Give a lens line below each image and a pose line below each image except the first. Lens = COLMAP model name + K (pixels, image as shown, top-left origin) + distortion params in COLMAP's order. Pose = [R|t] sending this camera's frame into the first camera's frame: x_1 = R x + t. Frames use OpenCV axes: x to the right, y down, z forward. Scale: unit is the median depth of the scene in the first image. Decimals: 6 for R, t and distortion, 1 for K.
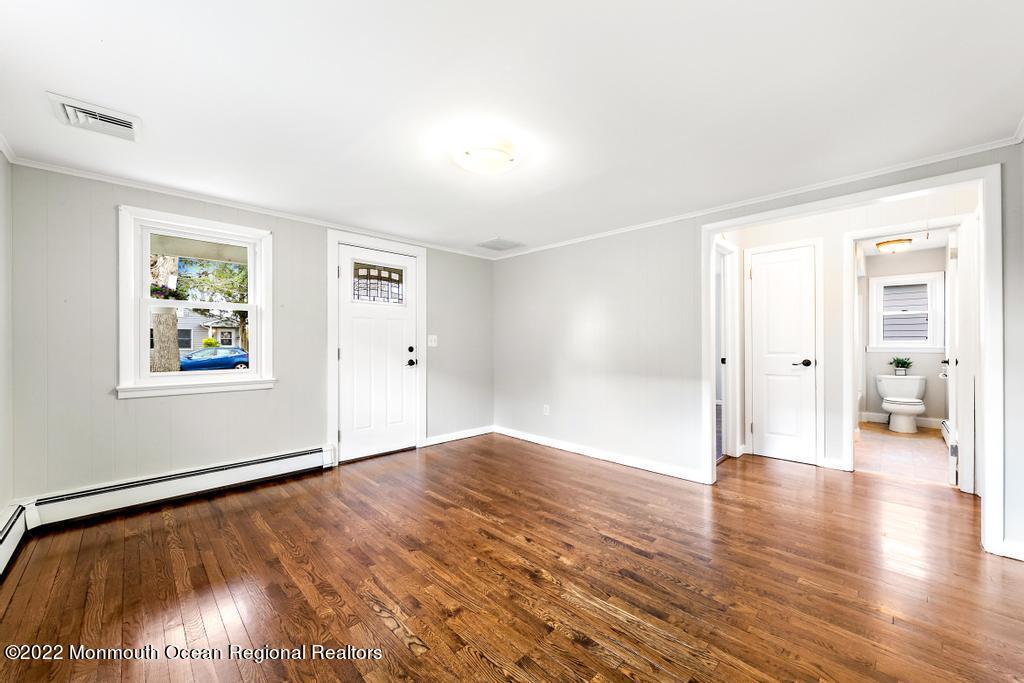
lens RADIAL K [[401.3, 0, 513.4], [0, 401.3, 342.6], [0, 0, 1]] dist [0.000888, 0.001819]
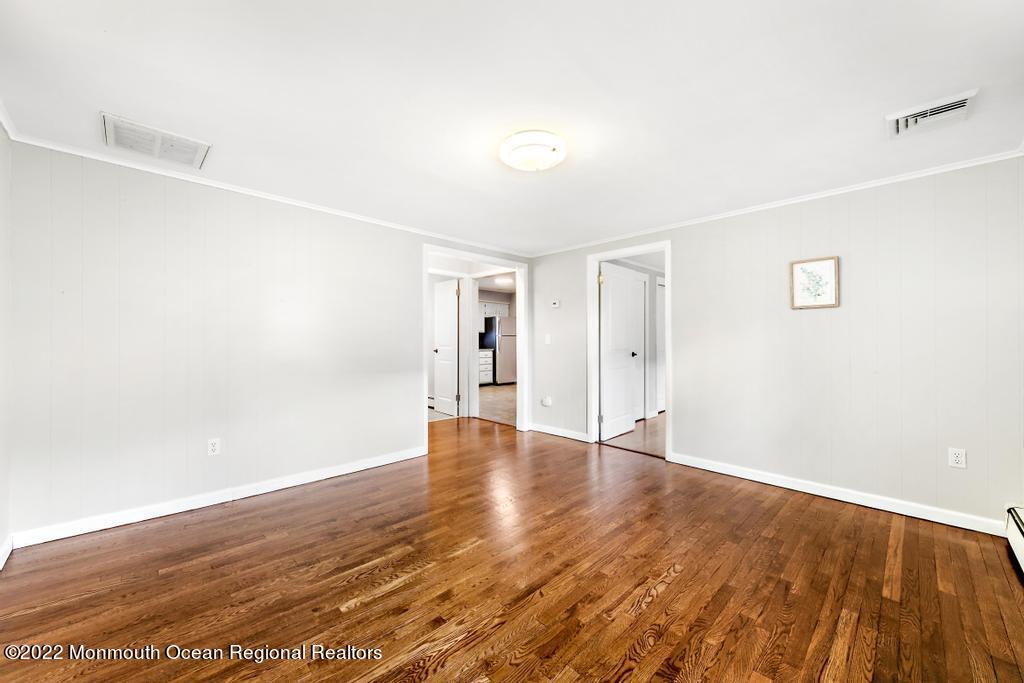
lens RADIAL K [[401.3, 0, 511.0], [0, 401.3, 342.9], [0, 0, 1]] dist [0.000888, 0.001819]
pose [[-0.020812, -0.006757, 0.999761, -0.755486], [-0.004749, 0.999967, 0.006659, -0.000269], [-0.999772, -0.004609, -0.020843, 0.766636]]
